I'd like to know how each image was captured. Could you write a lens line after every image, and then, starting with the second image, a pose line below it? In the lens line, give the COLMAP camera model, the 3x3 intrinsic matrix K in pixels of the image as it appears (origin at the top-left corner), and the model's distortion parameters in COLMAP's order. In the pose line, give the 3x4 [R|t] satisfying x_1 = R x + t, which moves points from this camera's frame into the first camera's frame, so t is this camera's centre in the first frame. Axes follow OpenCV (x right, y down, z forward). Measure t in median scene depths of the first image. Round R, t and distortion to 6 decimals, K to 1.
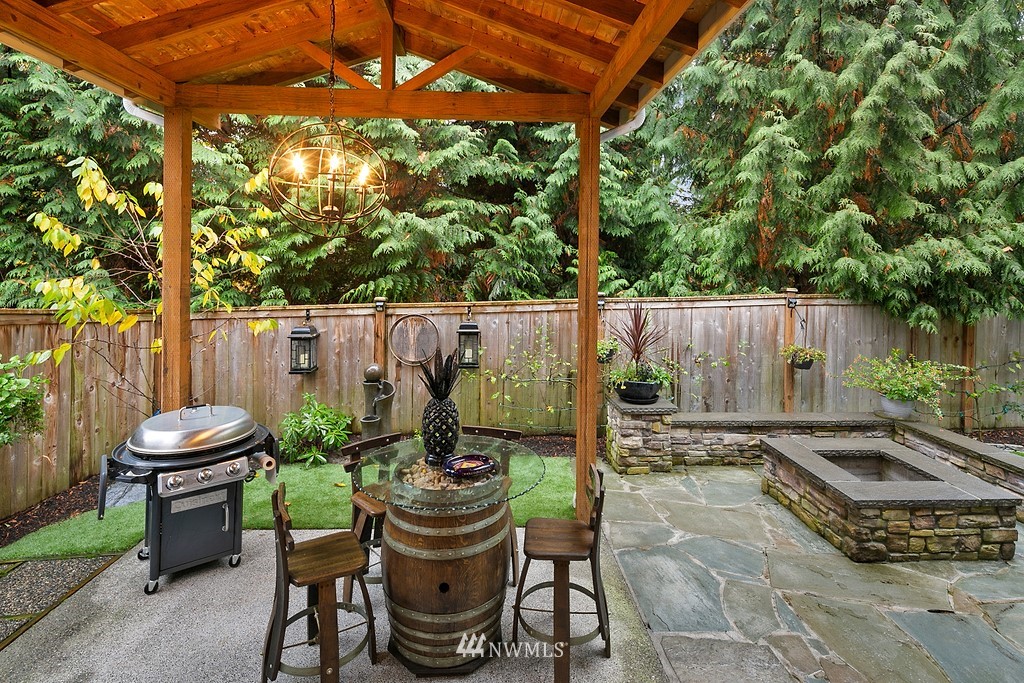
lens RADIAL K [[498.7, 0, 512.3], [0, 498.7, 261.9], [0, 0, 1]] dist [0.001997, -0.002468]
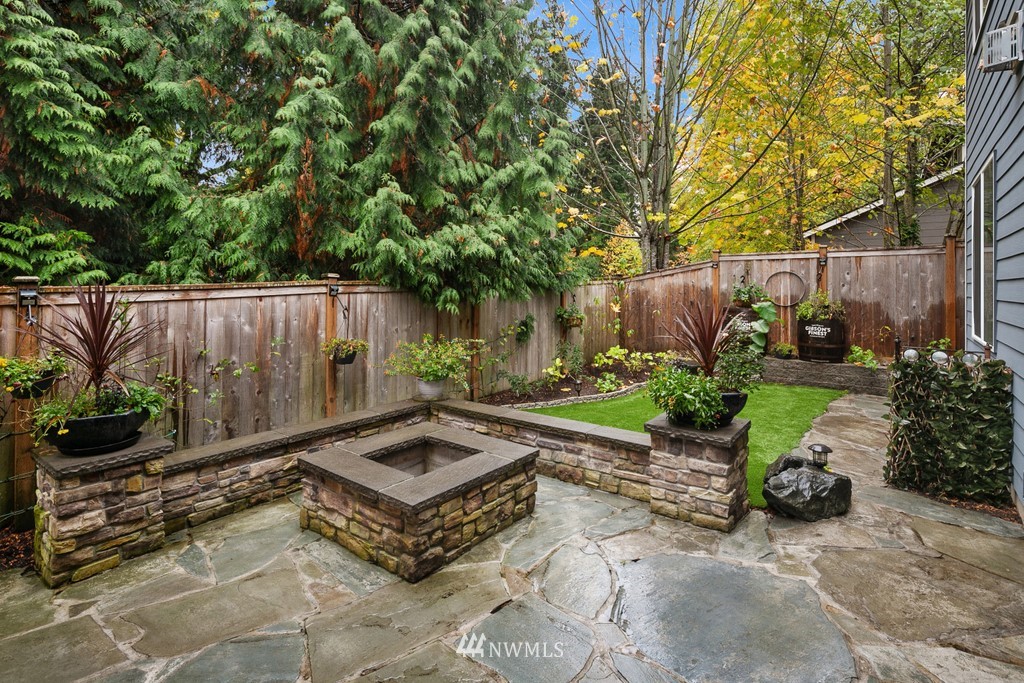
lens RADIAL K [[498.7, 0, 509.4], [0, 498.7, 275.0], [0, 0, 1]] dist [0.001997, -0.002468]
pose [[0.652620, 0.006095, 0.757661, 0.109710], [0.002621, 0.999944, -0.010302, 0.071721], [-0.757681, 0.008709, 0.652567, 0.218188]]
